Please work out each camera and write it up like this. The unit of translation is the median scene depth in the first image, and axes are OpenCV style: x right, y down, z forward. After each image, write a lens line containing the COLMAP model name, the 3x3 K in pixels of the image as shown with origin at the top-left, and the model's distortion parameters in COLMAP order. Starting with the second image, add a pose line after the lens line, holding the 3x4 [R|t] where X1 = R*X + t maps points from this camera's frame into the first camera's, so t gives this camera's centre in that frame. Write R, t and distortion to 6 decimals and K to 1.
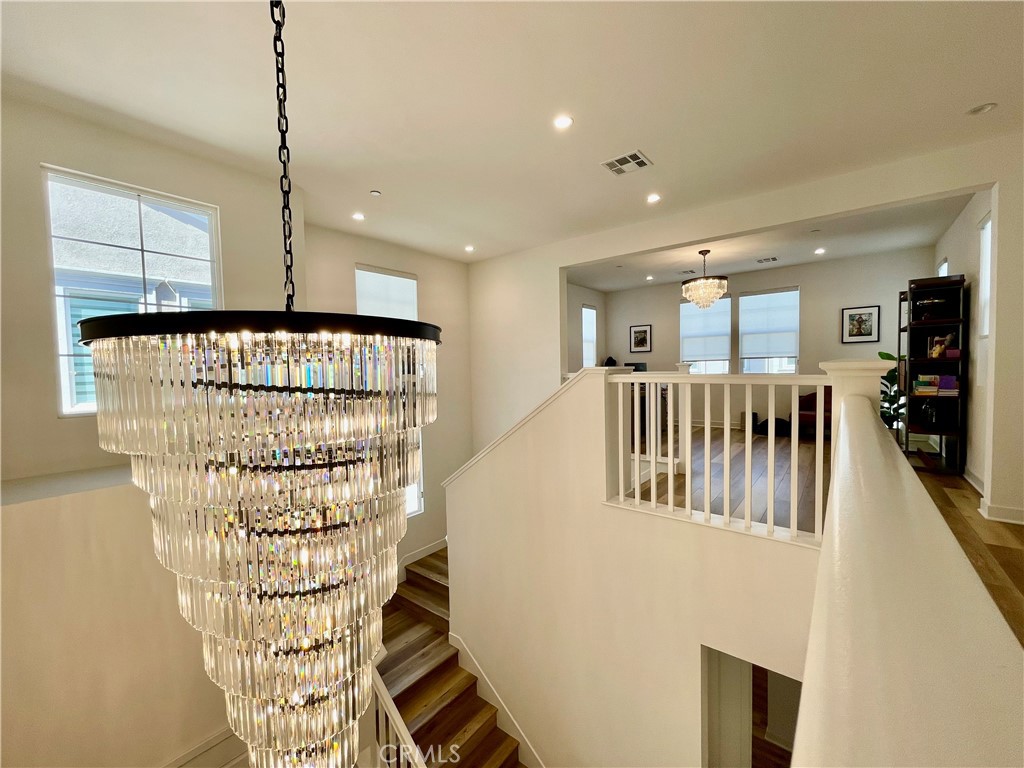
lens RADIAL K [[416.1, 0, 512.0], [0, 416.1, 384.0], [0, 0, 1]] dist [0.001879, 0.000296]
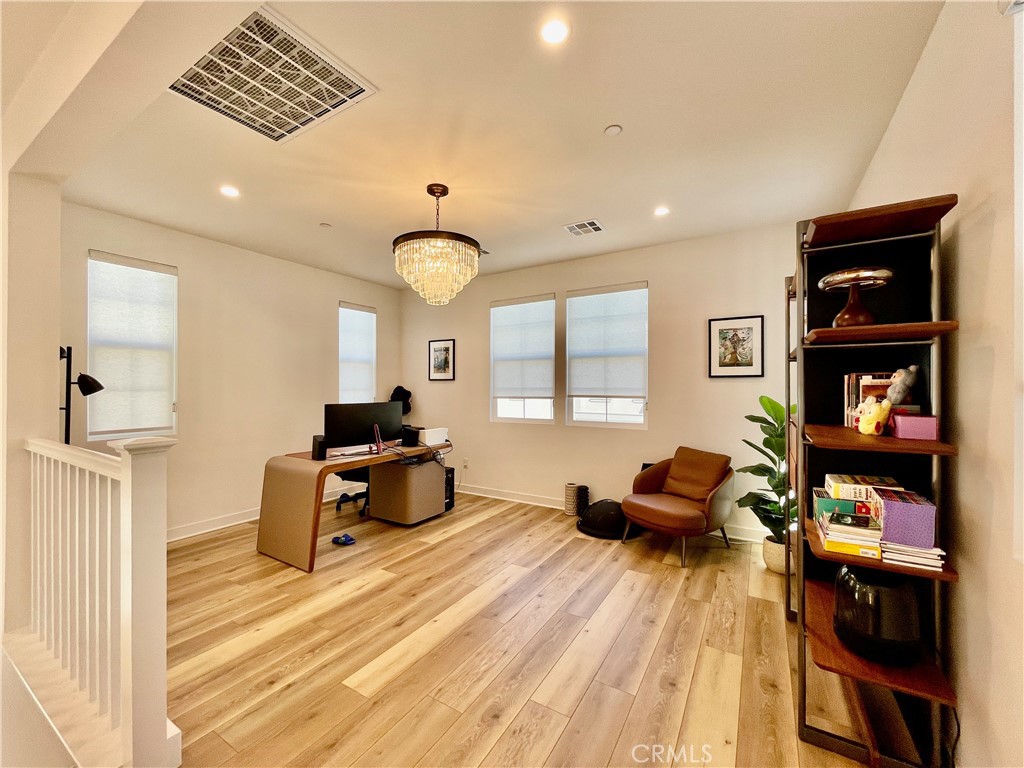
lens RADIAL K [[416.1, 0, 512.0], [0, 416.1, 384.0], [0, 0, 1]] dist [0.001879, 0.000296]
pose [[0.991435, 0.022082, 0.128722, 0.442357], [-0.016200, 0.998784, -0.046565, -0.056761], [-0.129594, 0.044081, 0.990587, 0.454033]]
